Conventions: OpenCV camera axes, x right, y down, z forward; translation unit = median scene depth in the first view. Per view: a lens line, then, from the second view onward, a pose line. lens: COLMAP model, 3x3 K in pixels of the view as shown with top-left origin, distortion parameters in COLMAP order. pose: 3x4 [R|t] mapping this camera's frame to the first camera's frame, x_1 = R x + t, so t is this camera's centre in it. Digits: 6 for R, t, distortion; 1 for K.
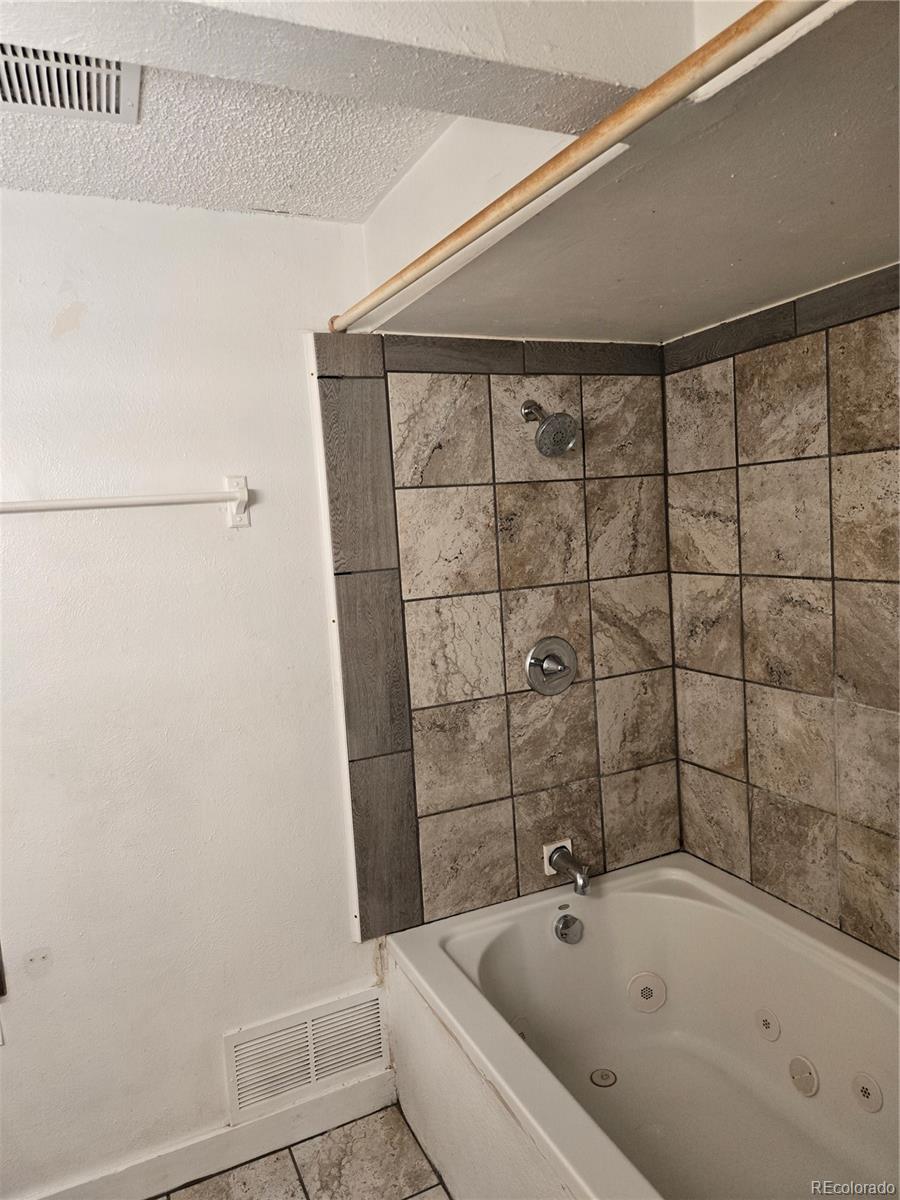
lens RADIAL K [[805.0, 0, 446.3], [0, 805.0, 593.4], [0, 0, 1]] dist [0.044103, -0.026741]
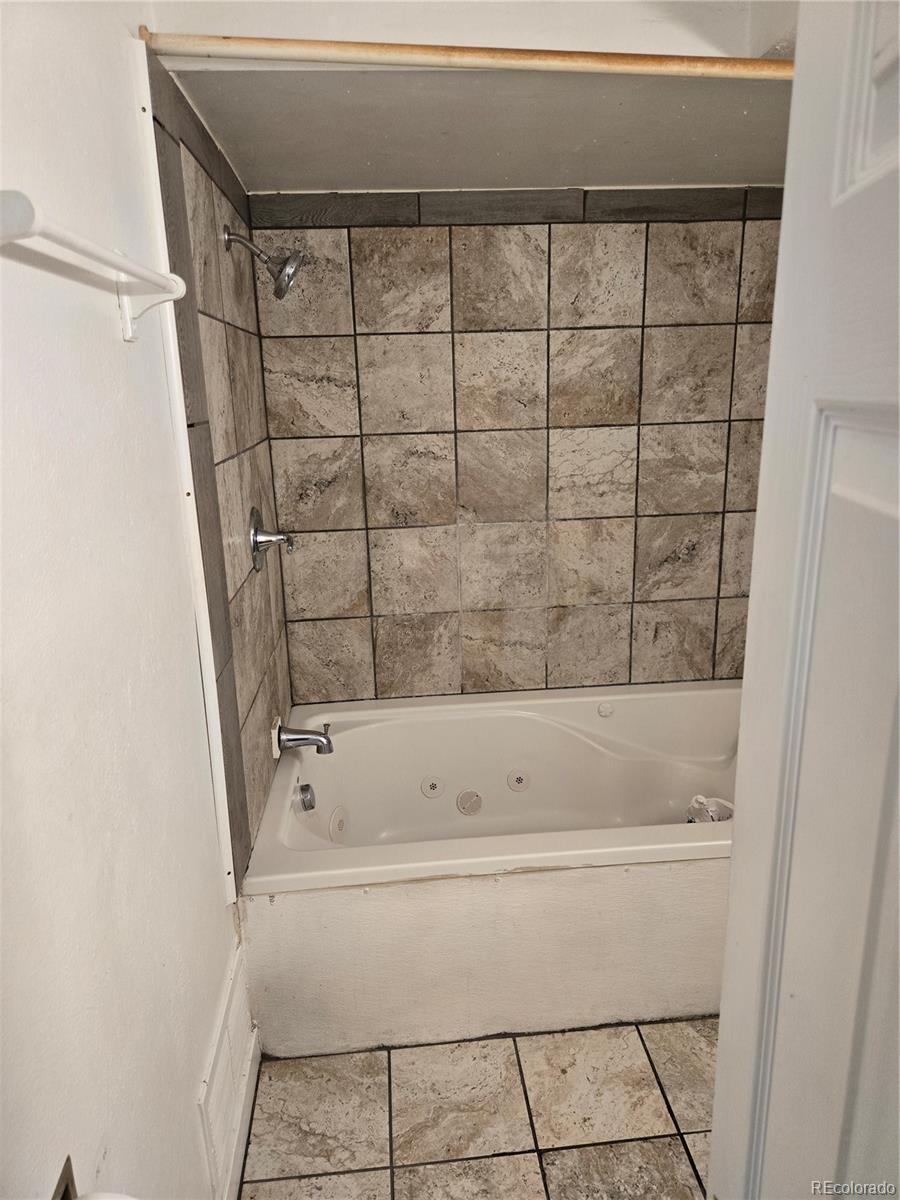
lens RADIAL K [[805.0, 0, 447.4], [0, 805.0, 603.3], [0, 0, 1]] dist [0.044103, -0.026741]
pose [[0.342050, -0.198830, 0.918405, -0.721643], [0.096584, 0.979621, 0.176111, 0.021418], [-0.934705, 0.028464, 0.354283, 0.524057]]
